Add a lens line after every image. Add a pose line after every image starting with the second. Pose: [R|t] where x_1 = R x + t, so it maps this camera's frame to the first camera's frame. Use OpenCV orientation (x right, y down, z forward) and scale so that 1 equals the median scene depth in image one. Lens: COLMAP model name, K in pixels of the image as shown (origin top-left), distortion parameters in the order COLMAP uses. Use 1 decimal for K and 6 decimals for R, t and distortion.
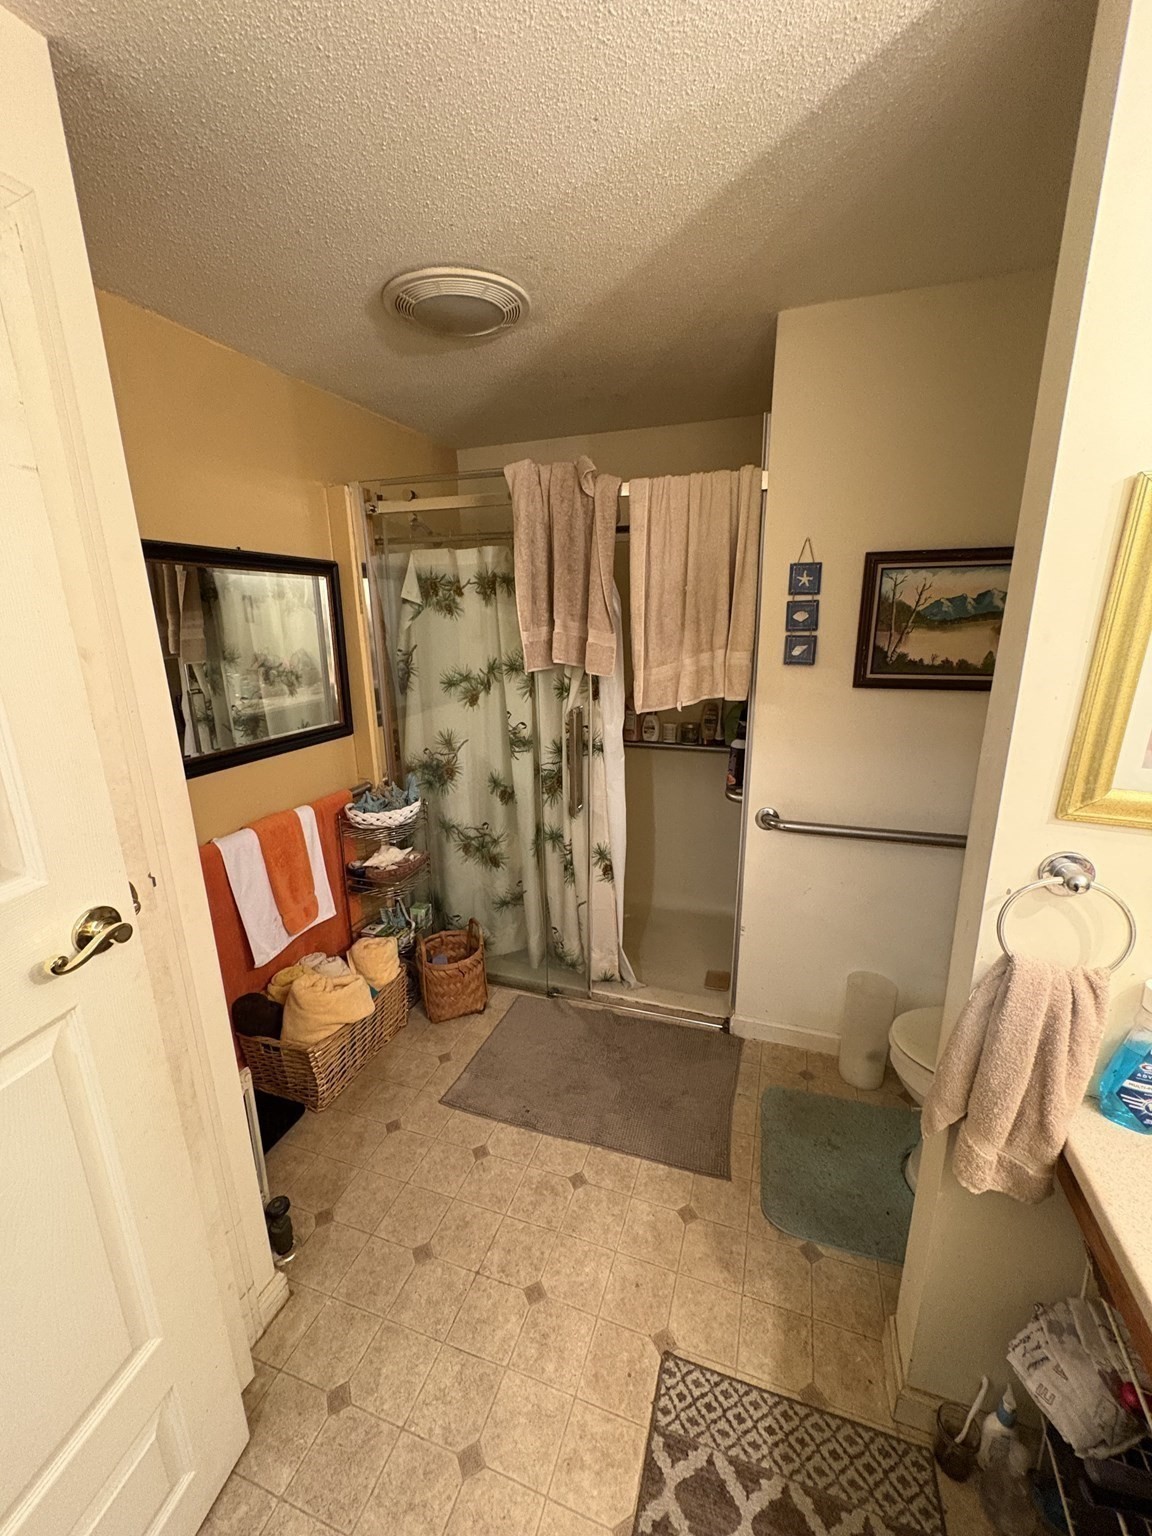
lens RADIAL K [[610.9, 0, 581.7], [0, 610.9, 765.0], [0, 0, 1]] dist [0.000554, 0.000312]
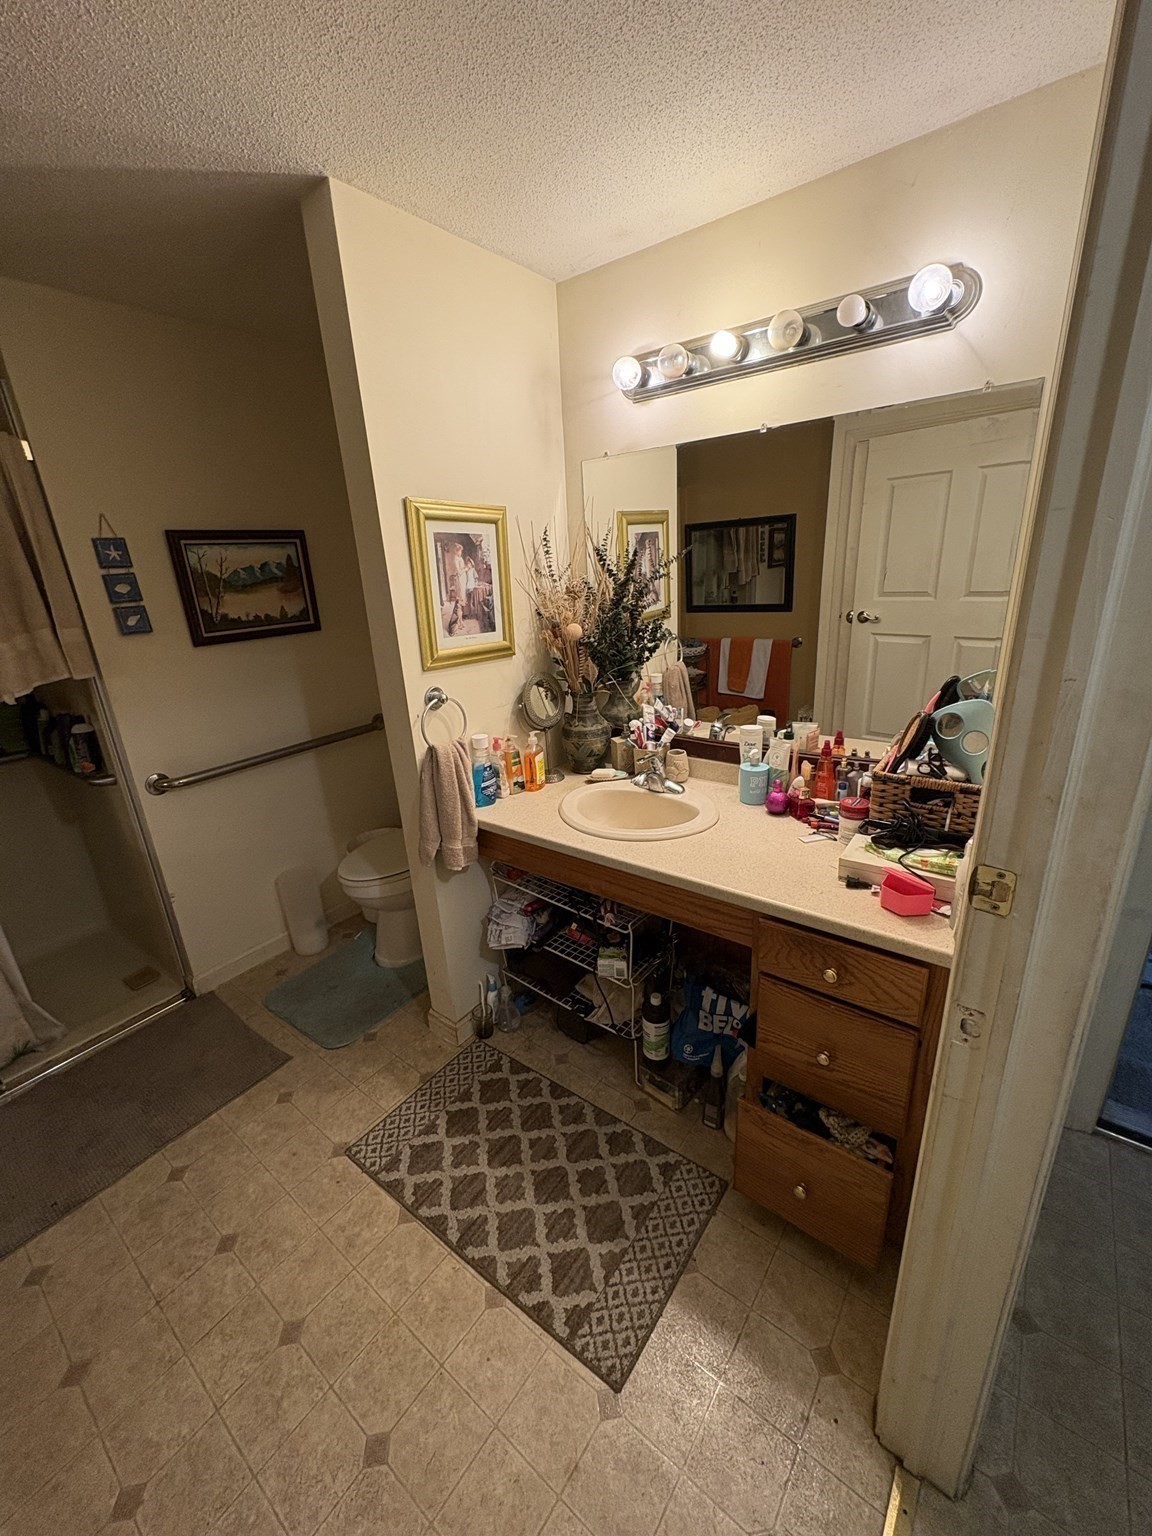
lens RADIAL K [[610.9, 0, 581.7], [0, 610.9, 765.0], [0, 0, 1]] dist [0.000554, 0.000312]
pose [[0.314377, -0.307909, 0.897975, -0.463826], [0.286666, 0.932567, 0.219410, 0.041148], [-0.904980, 0.188442, 0.381445, -0.077167]]
